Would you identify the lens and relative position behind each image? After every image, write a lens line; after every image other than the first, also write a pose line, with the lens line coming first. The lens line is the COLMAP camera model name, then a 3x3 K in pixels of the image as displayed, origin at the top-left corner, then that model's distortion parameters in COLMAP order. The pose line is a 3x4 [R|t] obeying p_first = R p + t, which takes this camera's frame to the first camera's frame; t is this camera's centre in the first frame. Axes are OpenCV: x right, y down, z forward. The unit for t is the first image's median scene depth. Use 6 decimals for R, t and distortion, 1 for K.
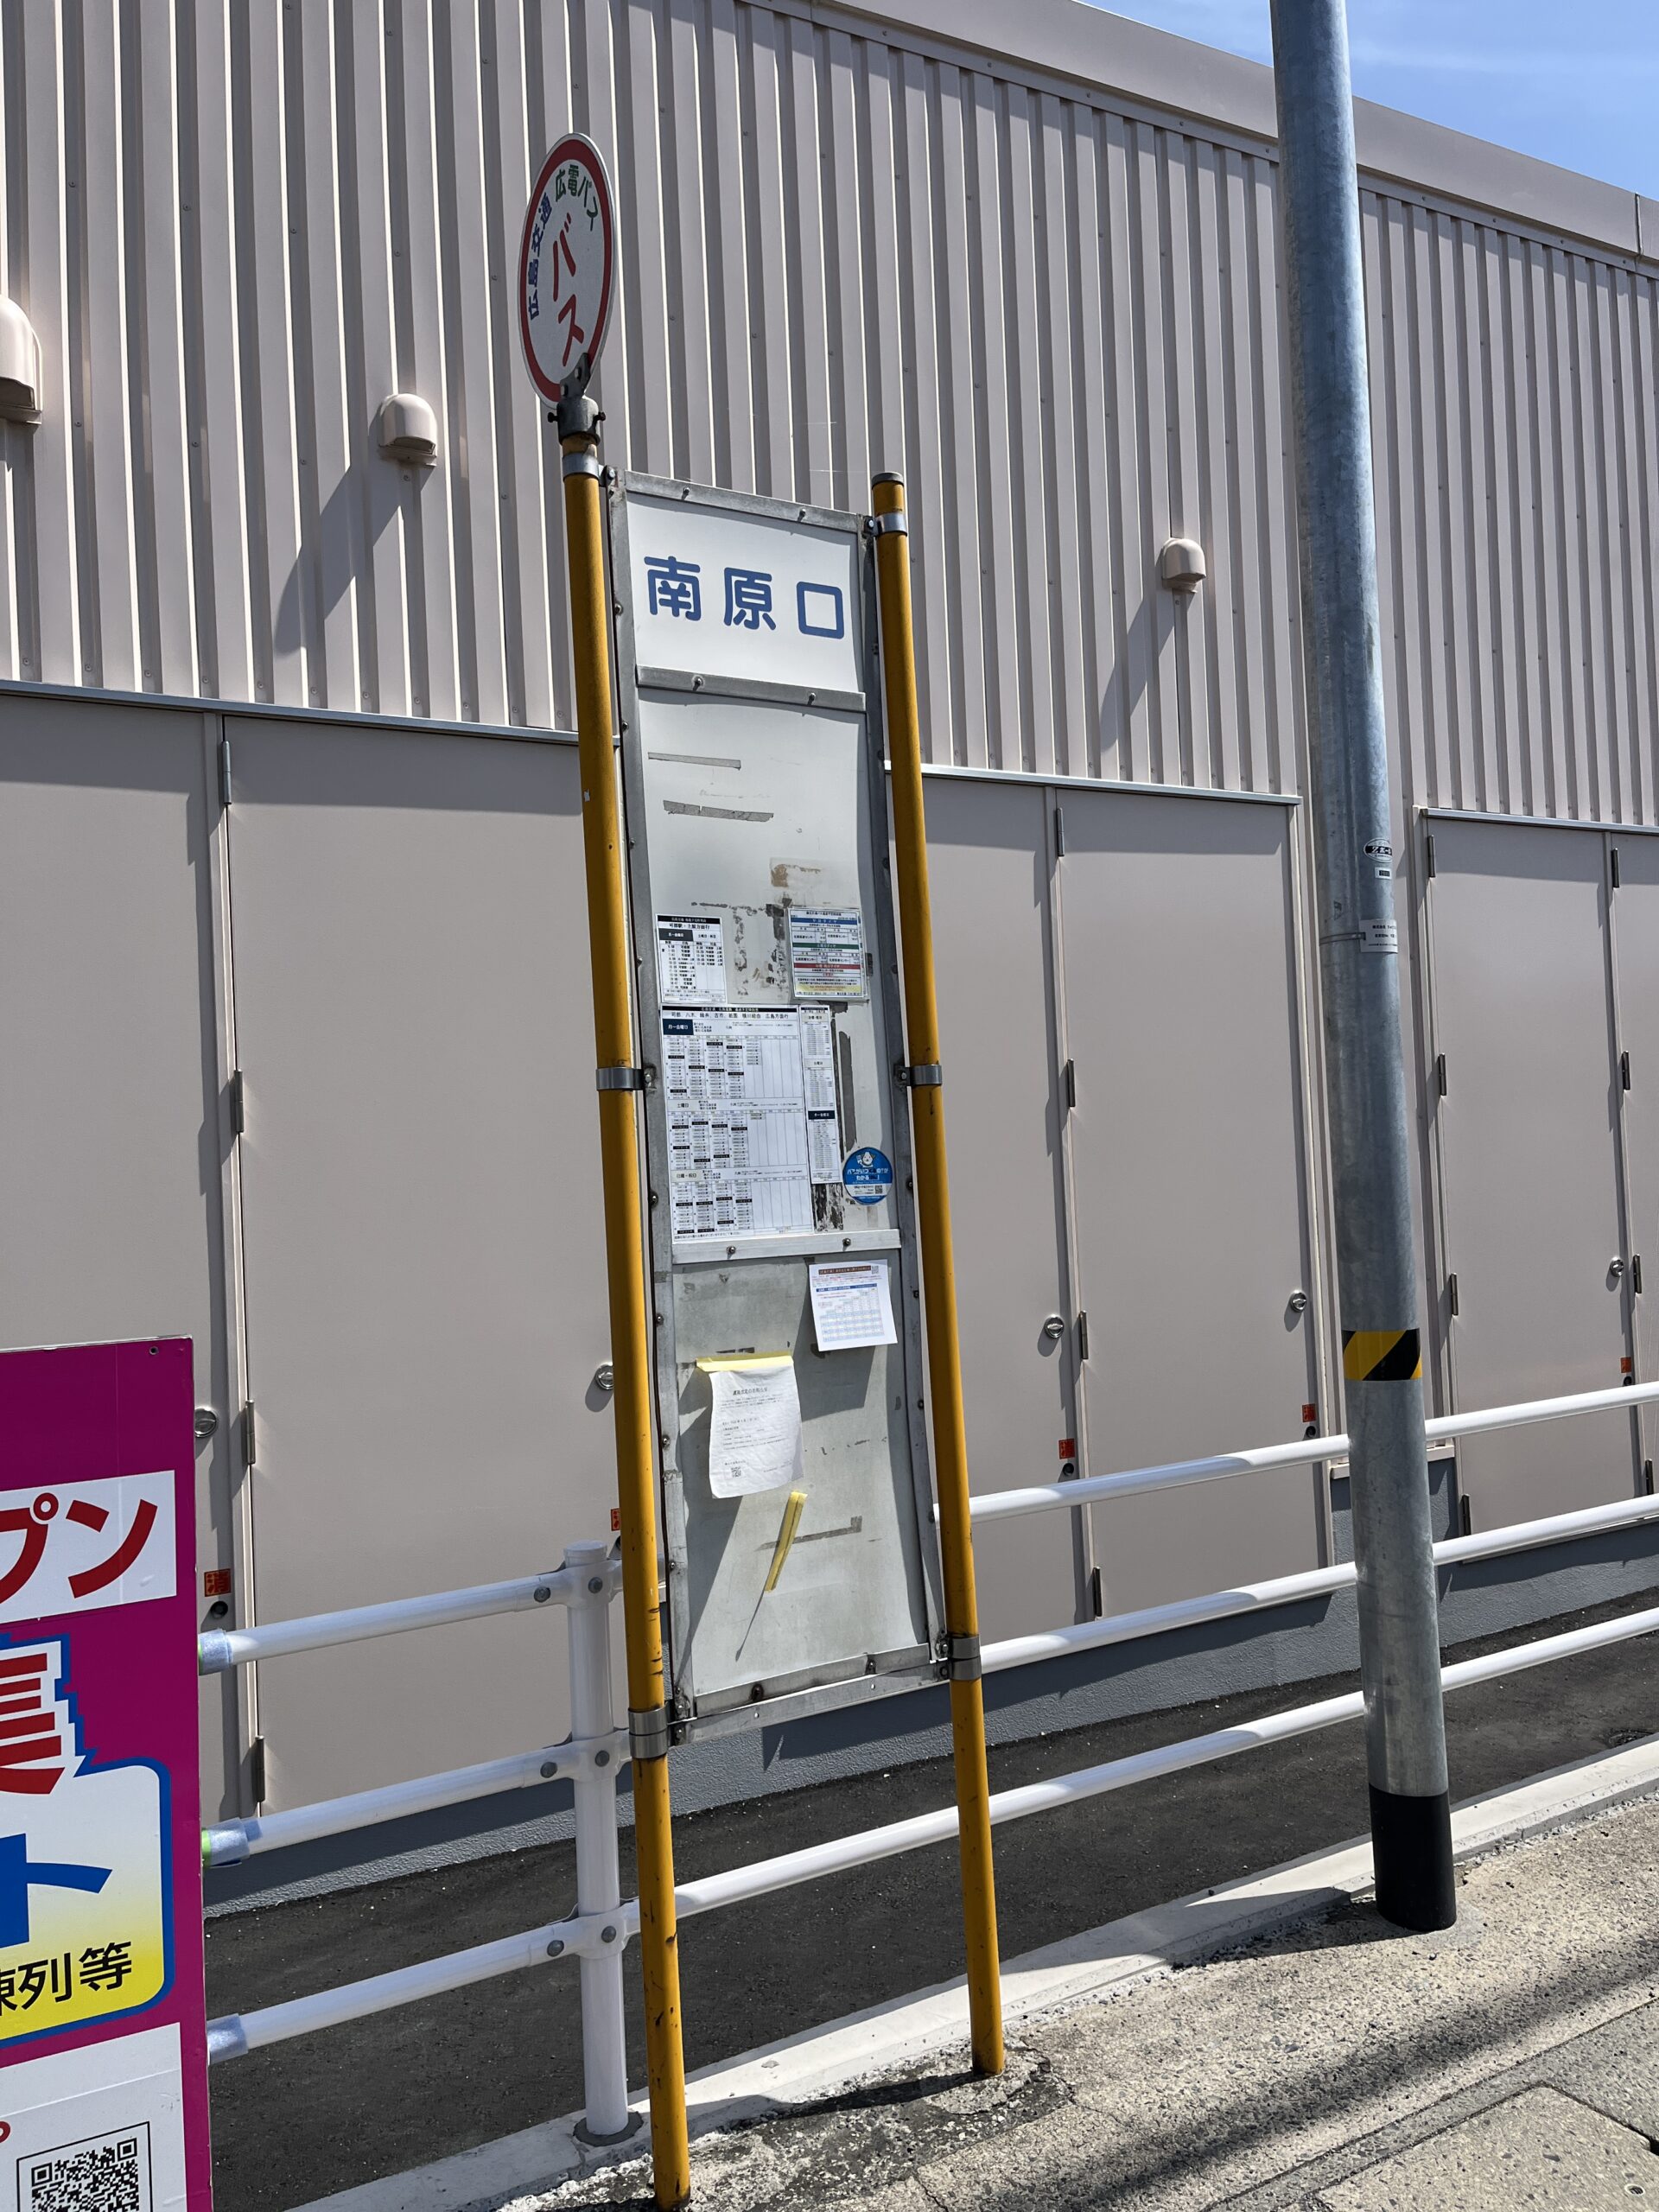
lens RADIAL K [[1744.8, 0, 831.7], [0, 1744.8, 1104.8], [0, 0, 1]] dist [0.024636, -0.052017]
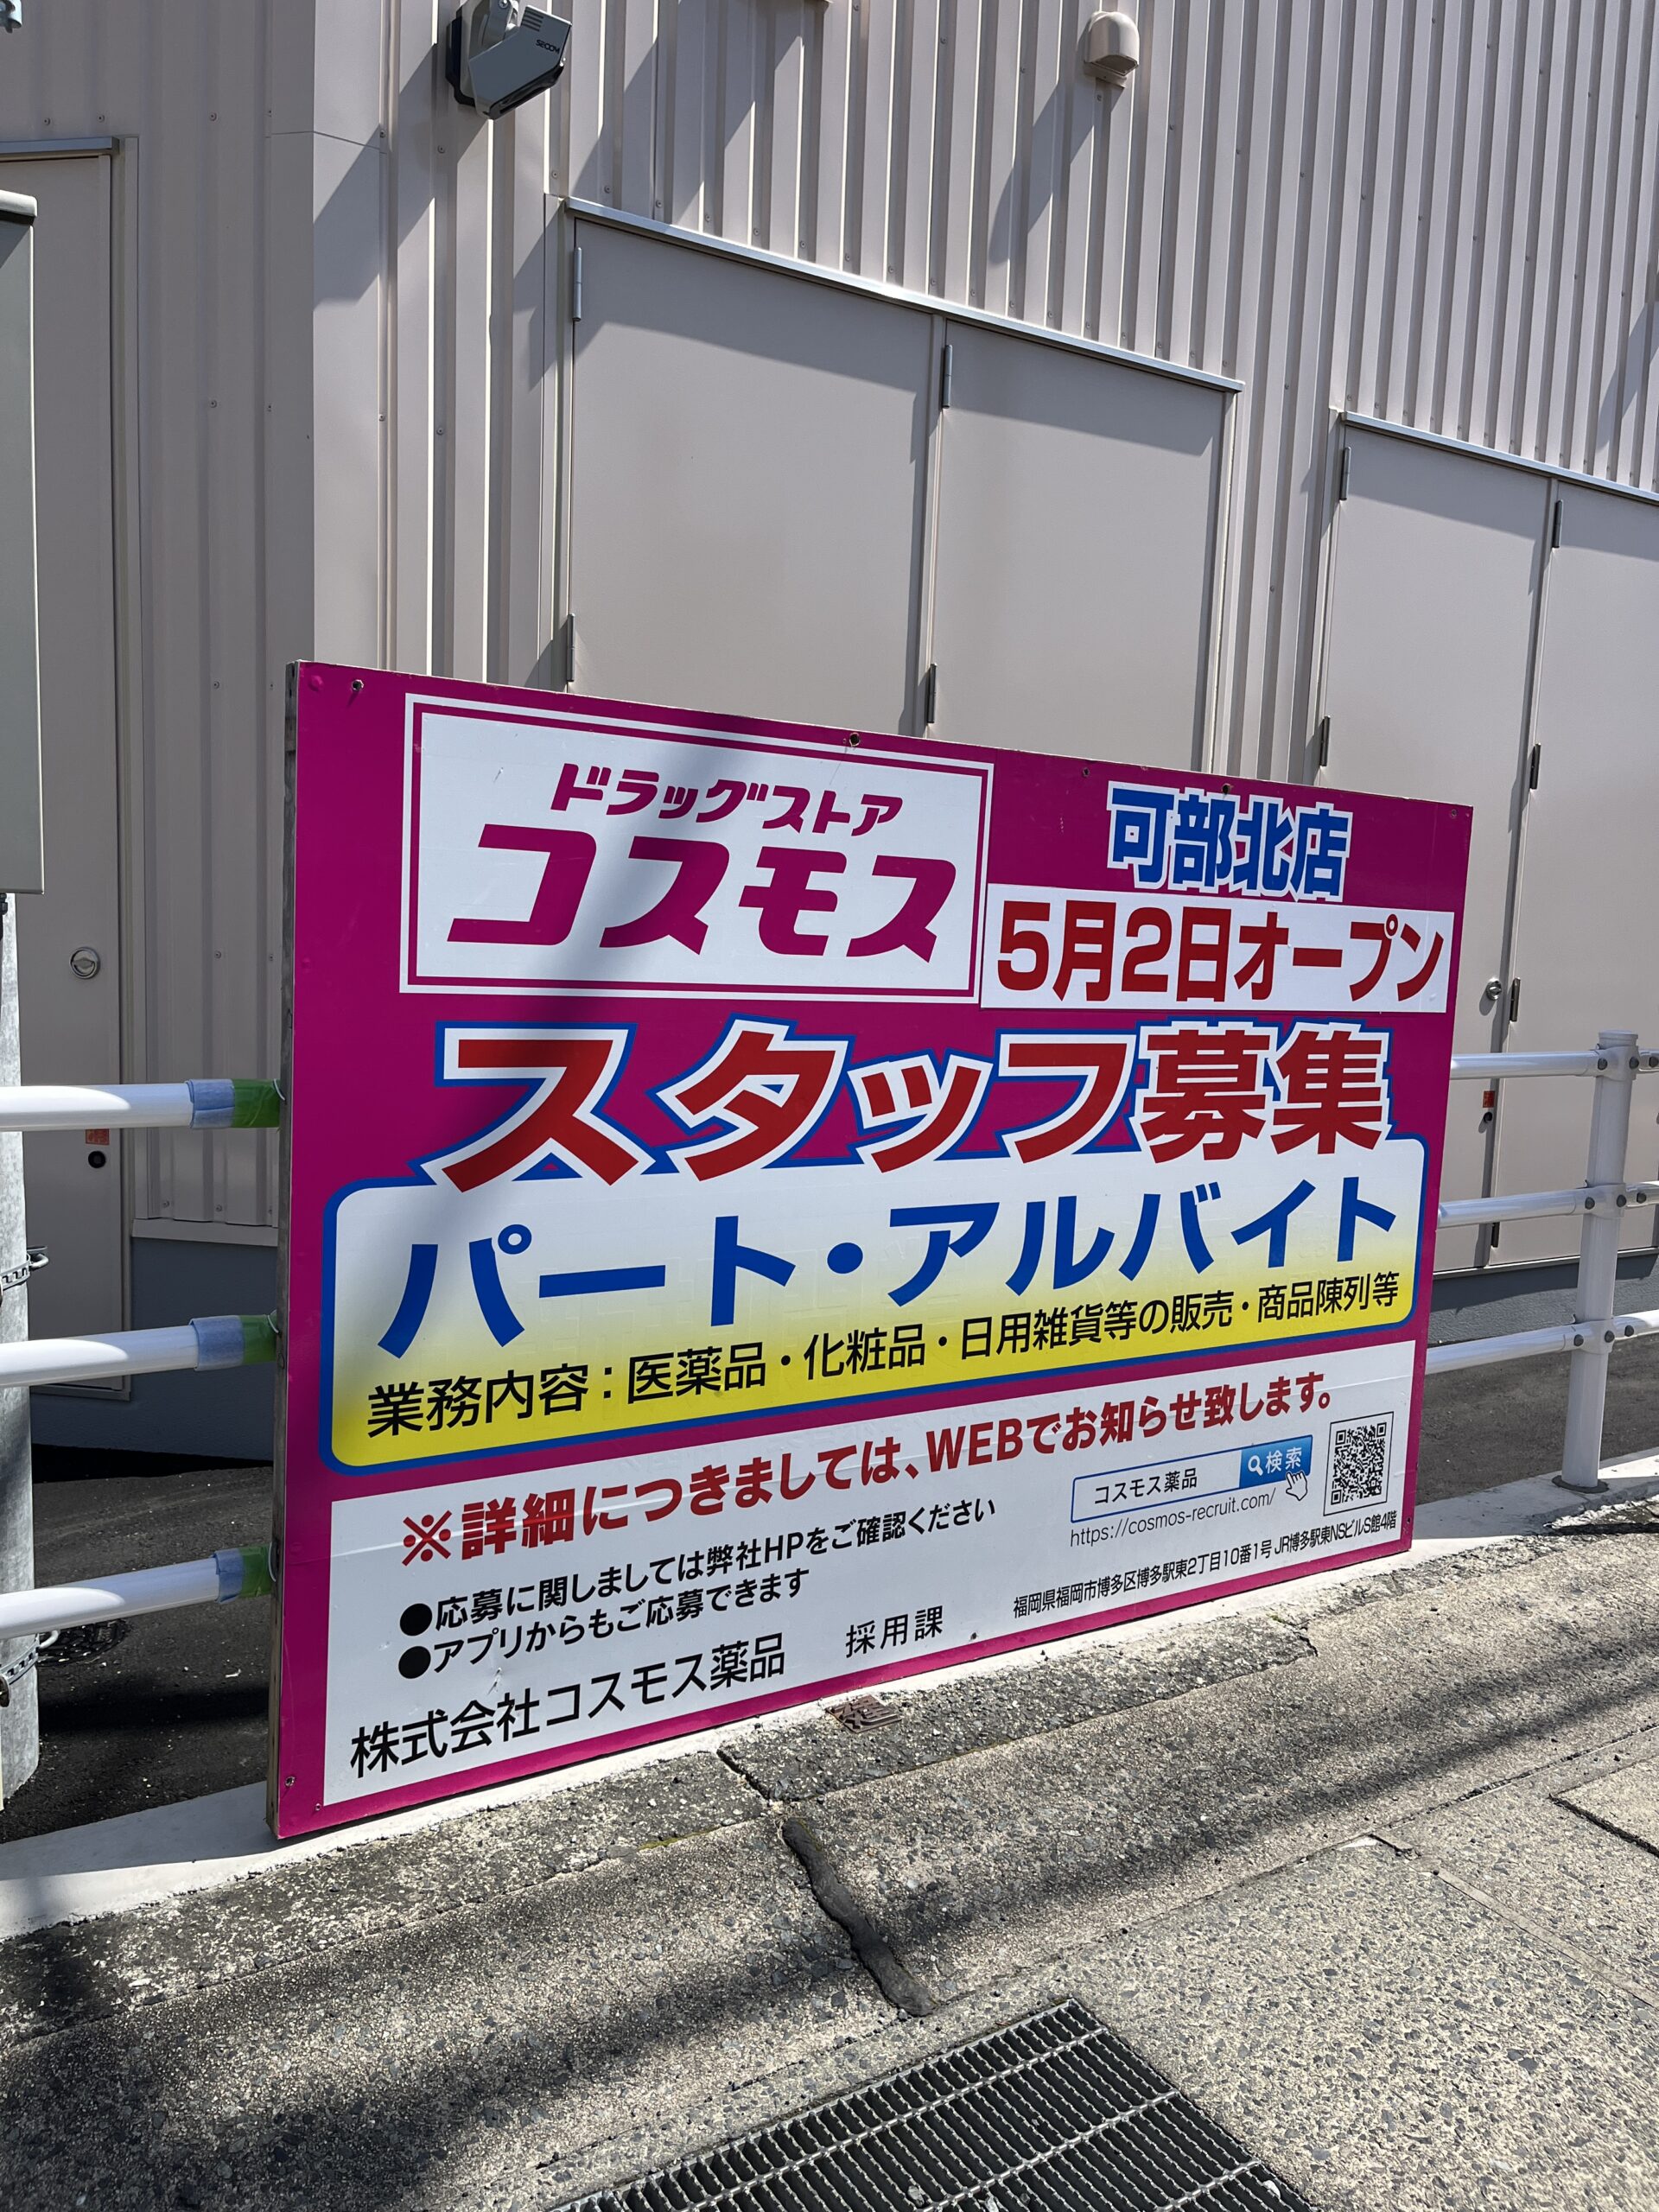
lens RADIAL K [[1744.8, 0, 835.7], [0, 1744.8, 1105.7], [0, 0, 1]] dist [0.024636, -0.052017]
pose [[0.994462, 0.084608, 0.062340, -0.901092], [-0.092458, 0.986354, 0.136224, 0.221570], [-0.049964, -0.141233, 0.988715, -0.227426]]
